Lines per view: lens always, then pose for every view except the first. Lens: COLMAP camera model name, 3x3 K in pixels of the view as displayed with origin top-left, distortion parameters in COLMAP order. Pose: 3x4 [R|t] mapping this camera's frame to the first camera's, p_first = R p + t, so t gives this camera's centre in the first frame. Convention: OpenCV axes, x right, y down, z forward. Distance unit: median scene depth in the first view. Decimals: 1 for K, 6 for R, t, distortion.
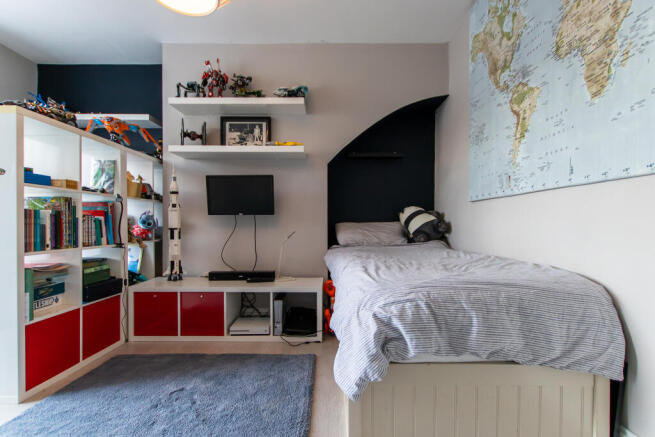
lens RADIAL K [[302.4, 0, 324.3], [0, 302.4, 228.6], [0, 0, 1]] dist [0.012475, -0.000804]
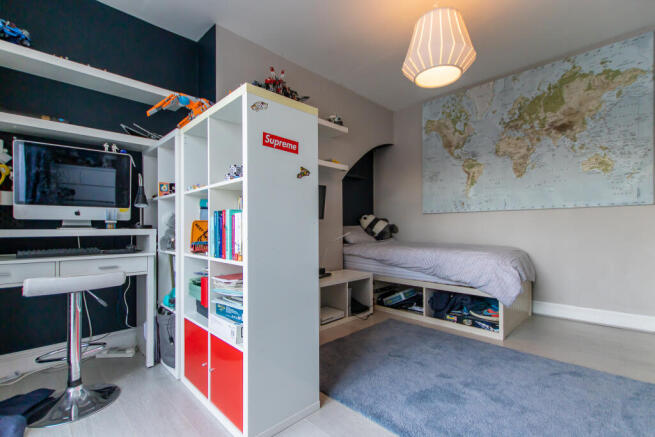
lens RADIAL K [[302.4, 0, 324.3], [0, 302.4, 228.6], [0, 0, 1]] dist [0.012475, -0.000804]
pose [[0.704064, -0.004716, 0.710121, -1.434180], [0.015121, 0.999851, -0.008351, 0.000775], [-0.709975, 0.016617, 0.704030, 0.244532]]
